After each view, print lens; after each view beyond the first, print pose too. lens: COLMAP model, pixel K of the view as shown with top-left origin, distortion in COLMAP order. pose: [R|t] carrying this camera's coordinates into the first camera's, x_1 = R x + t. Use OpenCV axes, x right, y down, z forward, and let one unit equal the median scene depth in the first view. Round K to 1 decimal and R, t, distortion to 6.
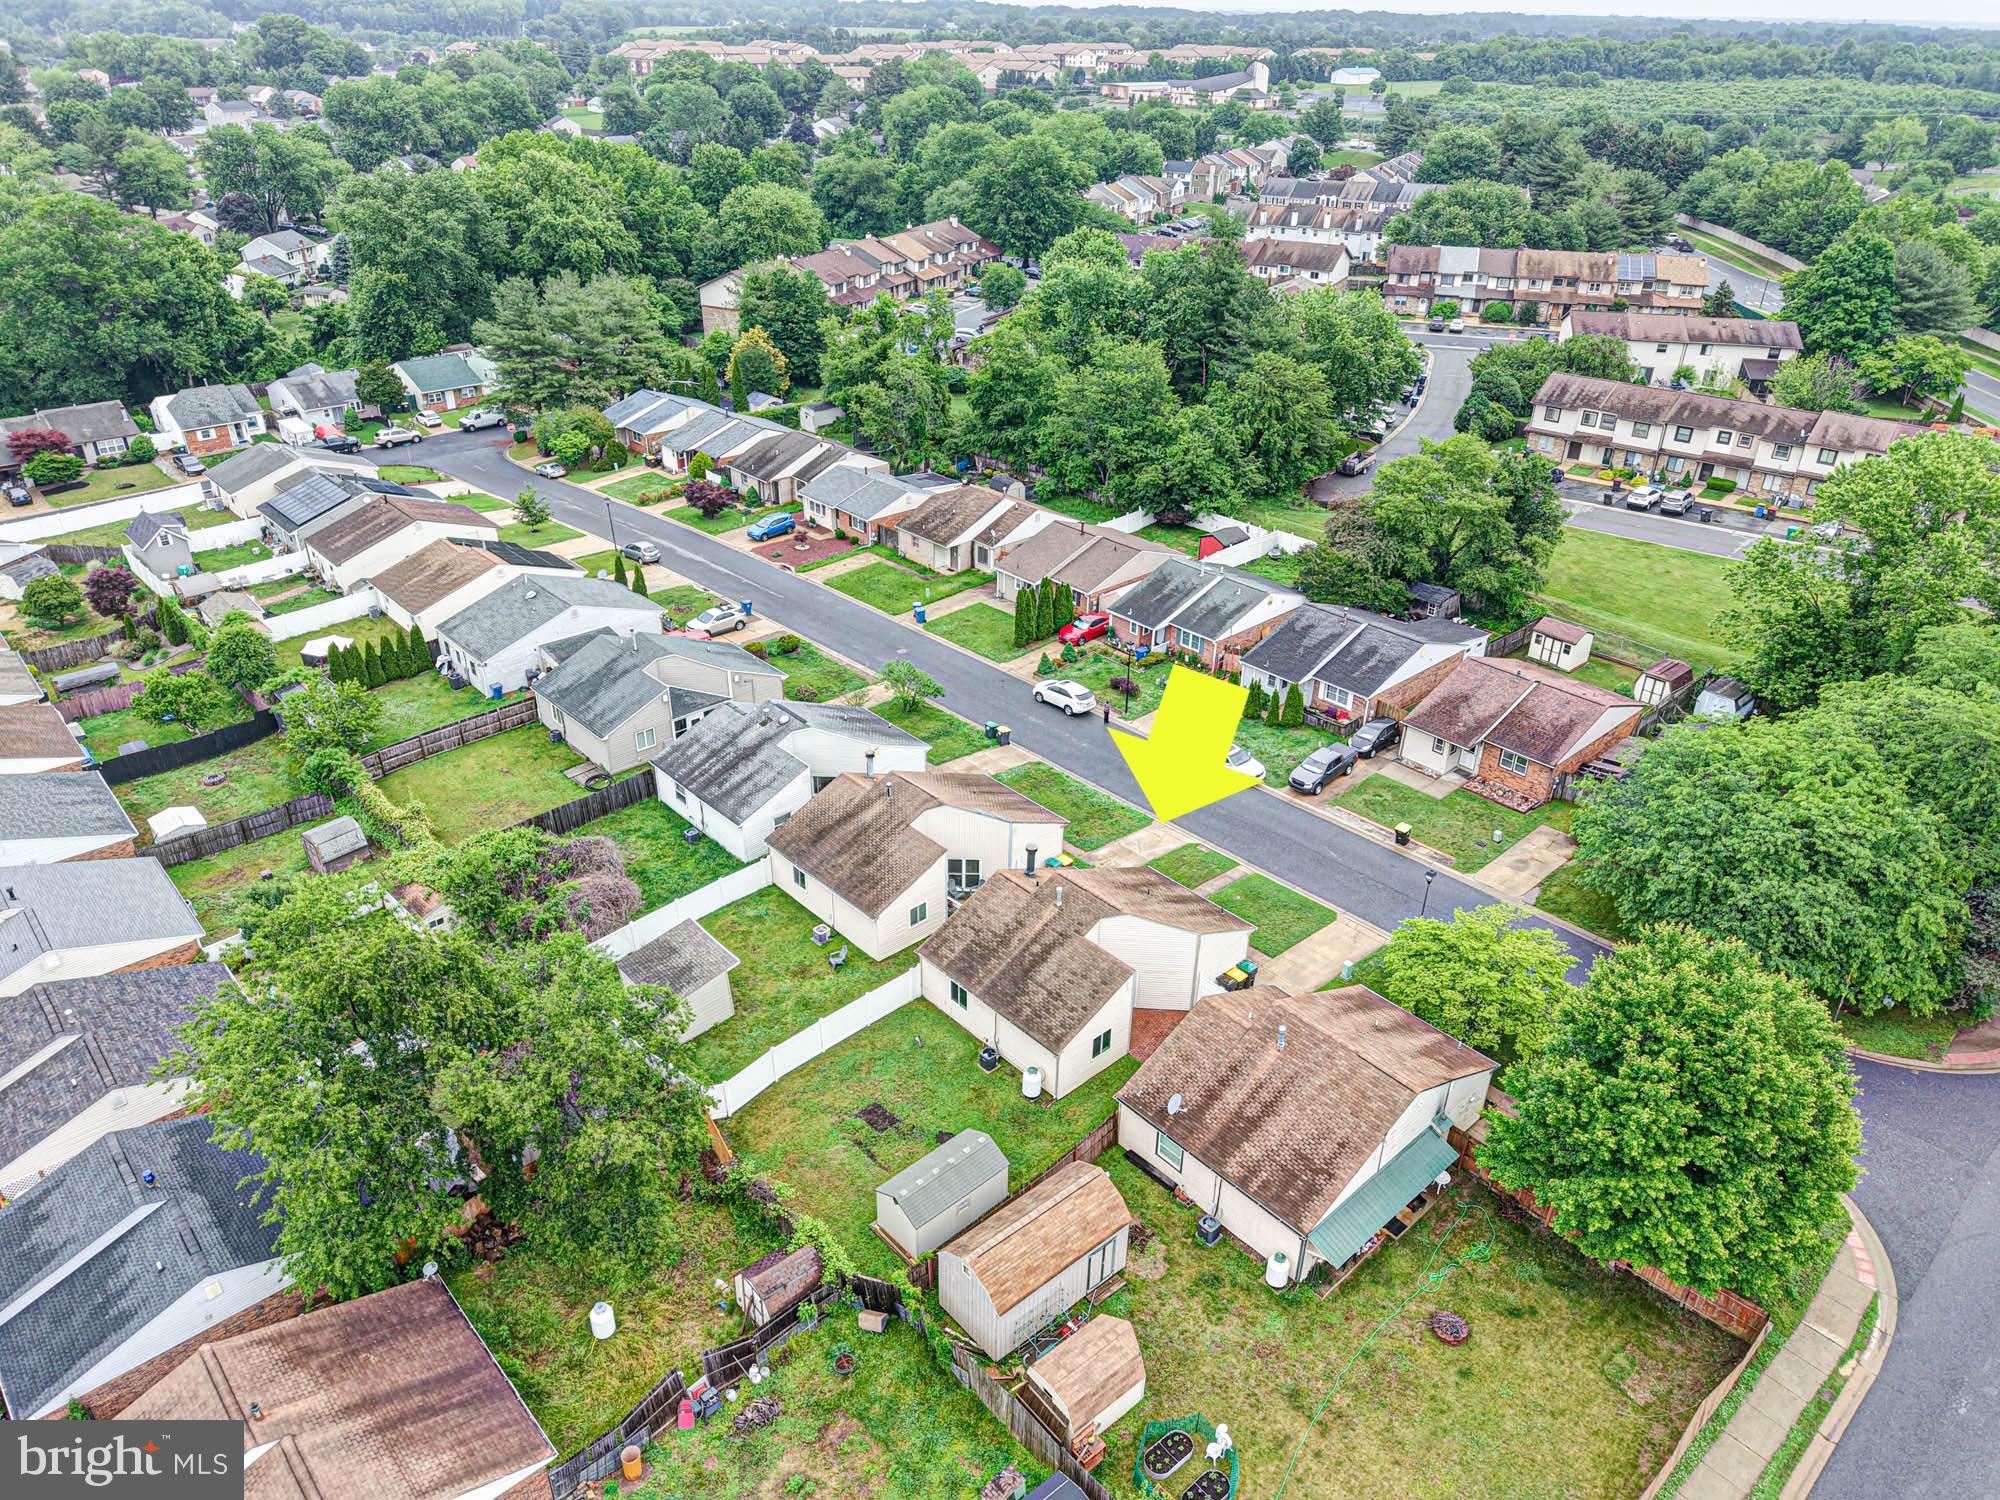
lens RADIAL K [[1336.4, 0, 1005.5], [0, 1336.4, 755.0], [0, 0, 1]] dist [0.033730, -0.031477]
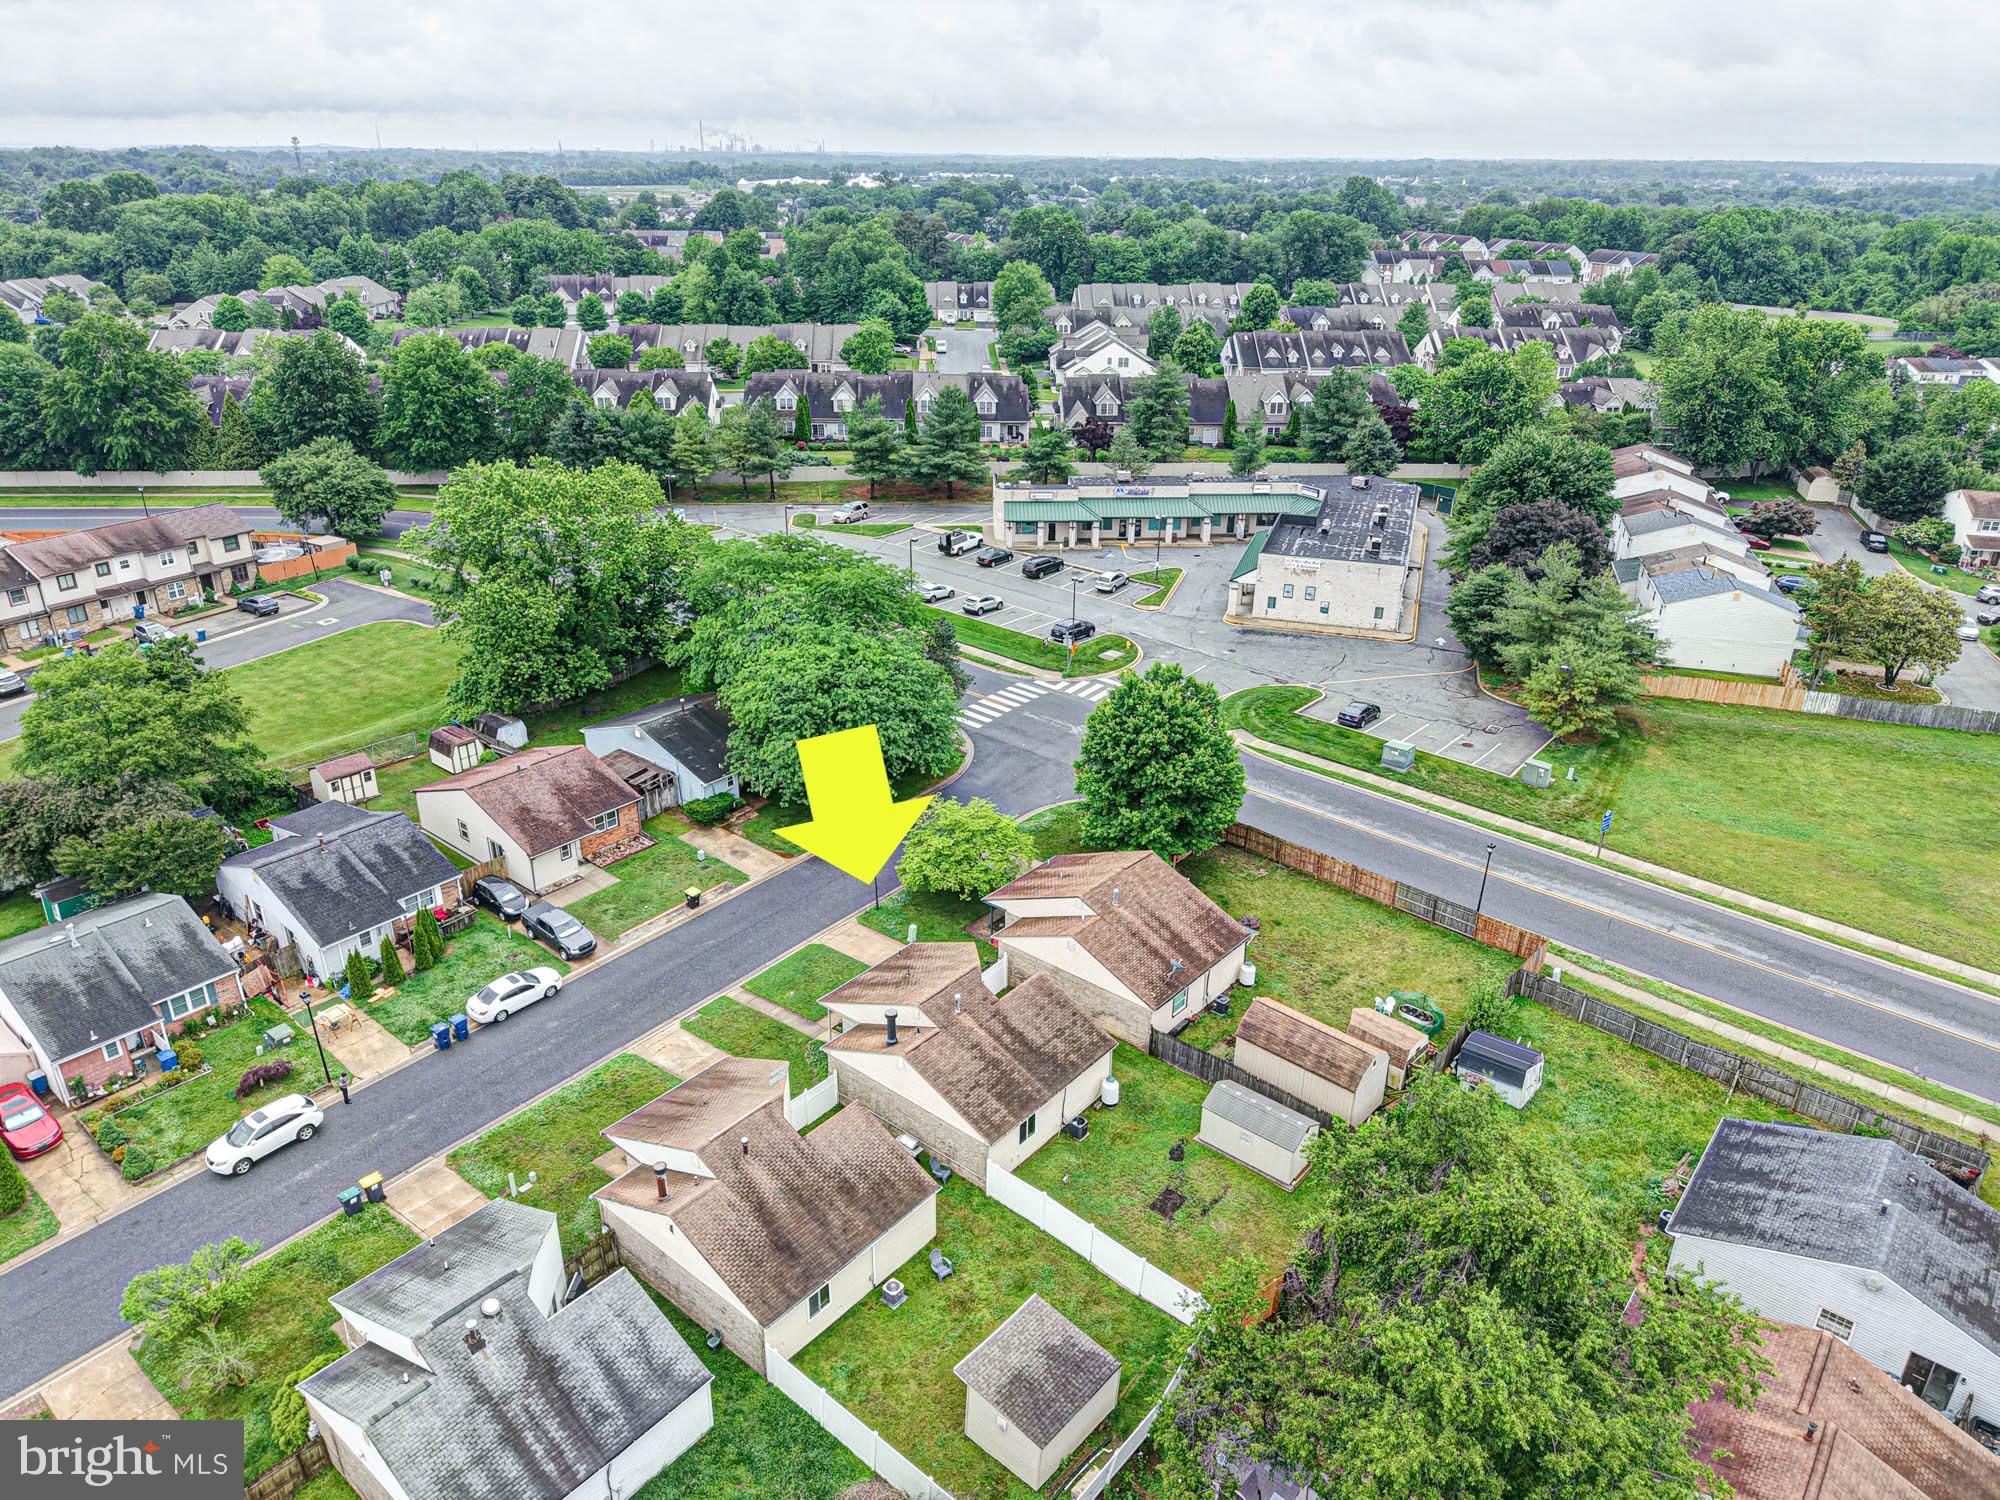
lens RADIAL K [[1336.4, 0, 1005.5], [0, 1336.4, 755.0], [0, 0, 1]] dist [0.033730, -0.031477]
pose [[-0.135511, -0.422165, 0.896334, -0.532751], [0.473996, 0.766808, 0.432820, -0.308355], [-0.870037, 0.483510, 0.096193, 0.530010]]
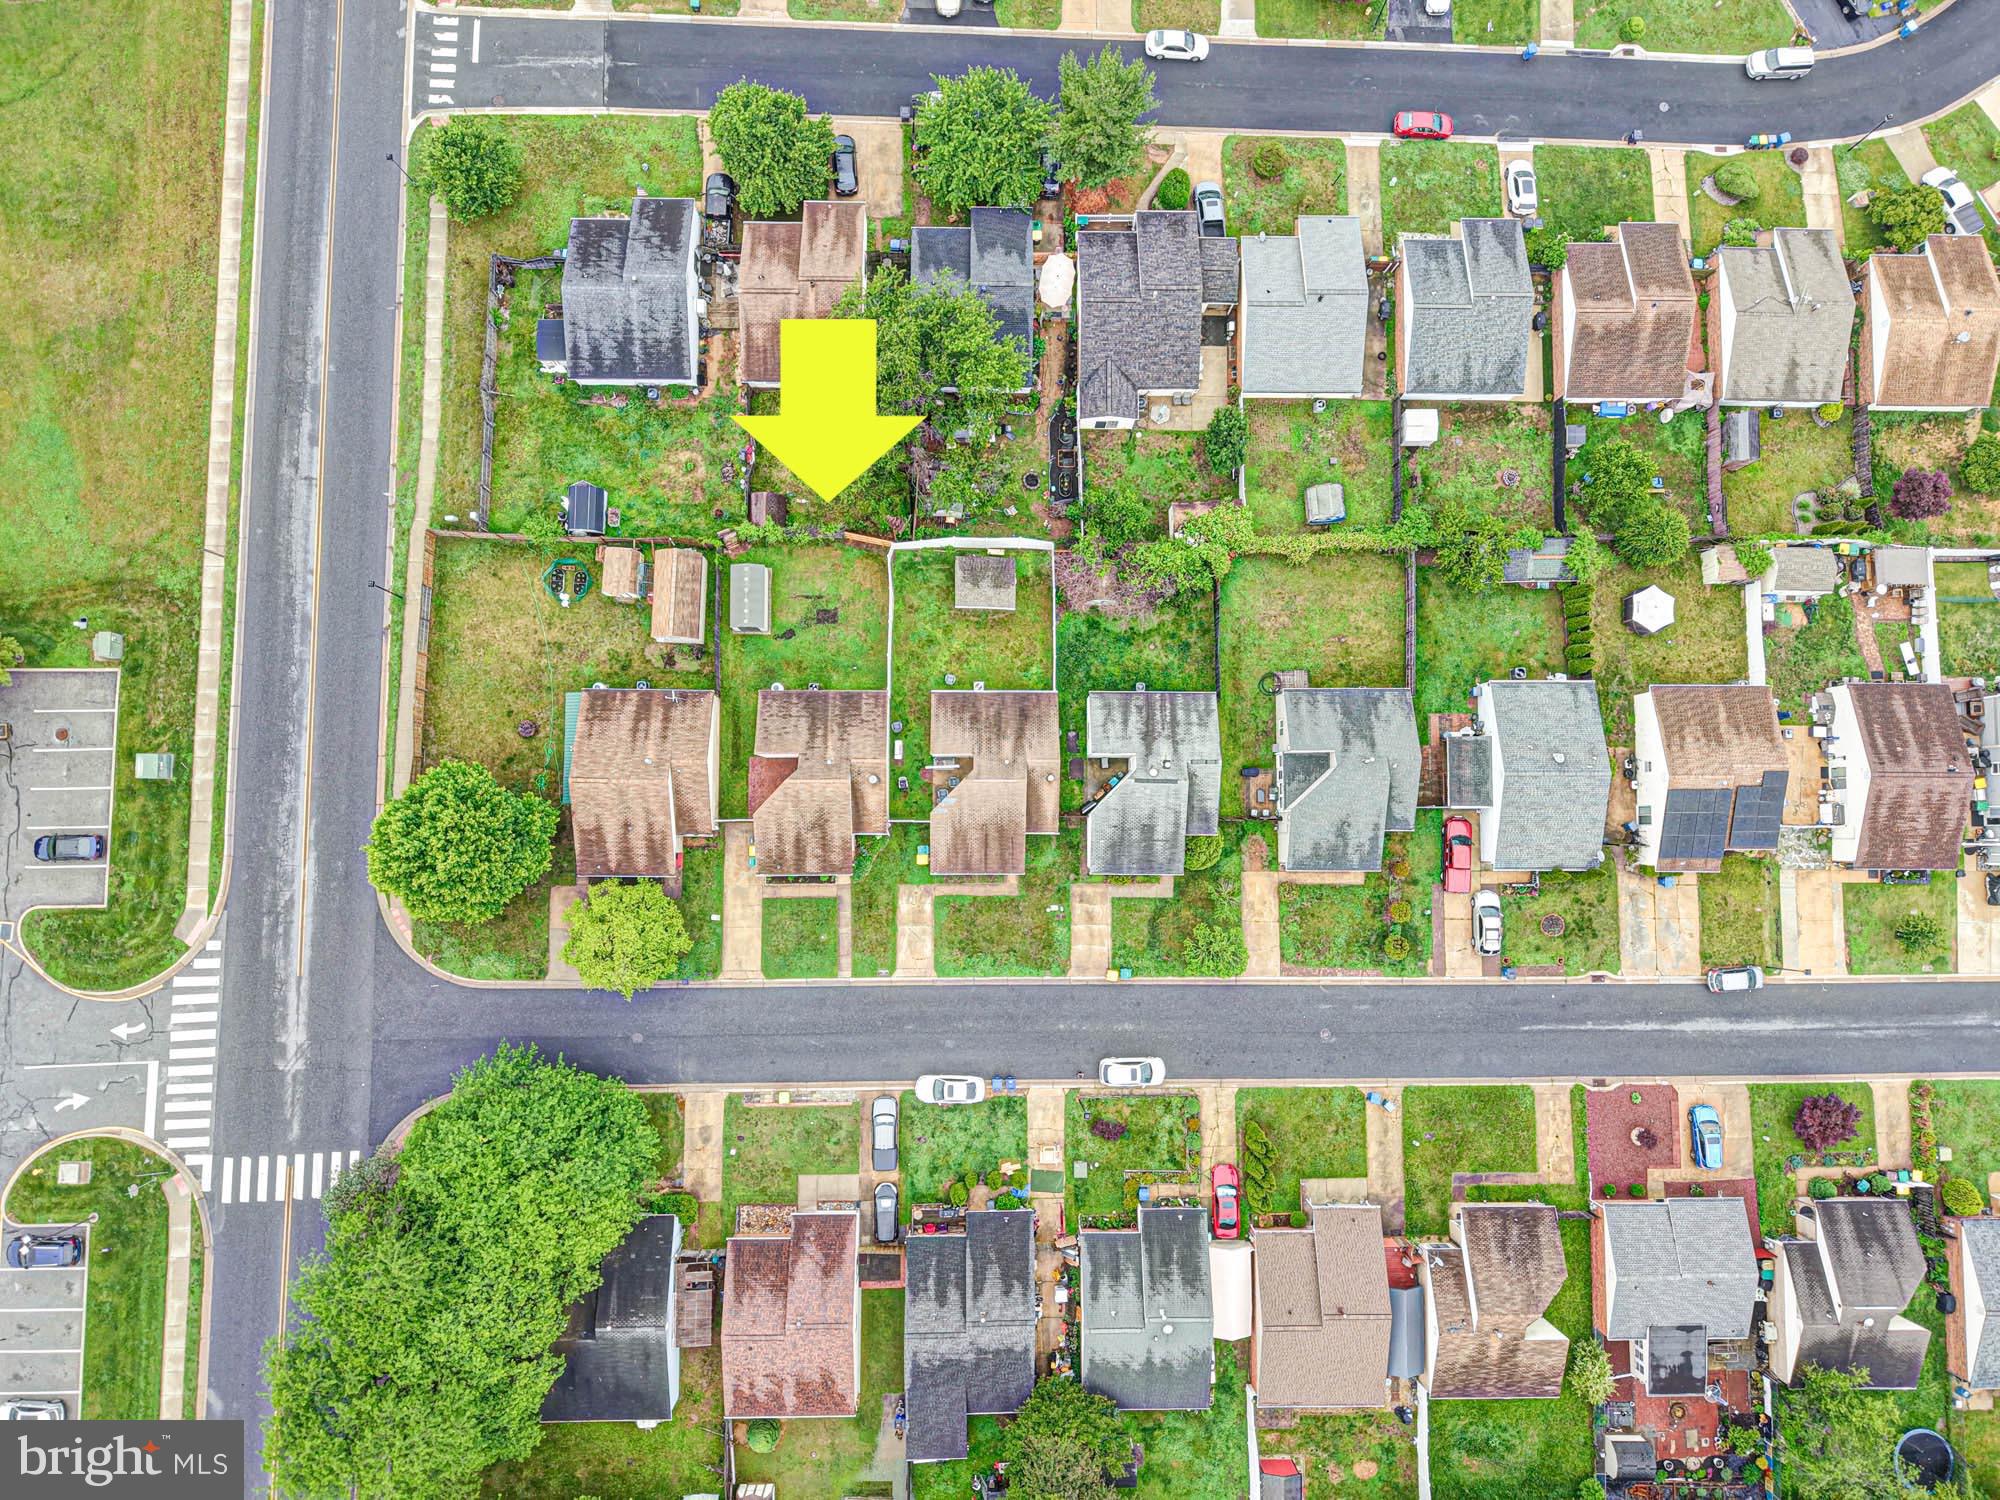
lens RADIAL K [[1367.3, 0, 1010.4], [0, 1367.3, 729.2], [0, 0, 1]] dist [0.097050, -0.113947]
pose [[-0.677018, 0.731221, -0.083439, 0.001458], [-0.389391, -0.259688, 0.883707, -0.928519], [0.624517, 0.630776, 0.460544, 0.254612]]
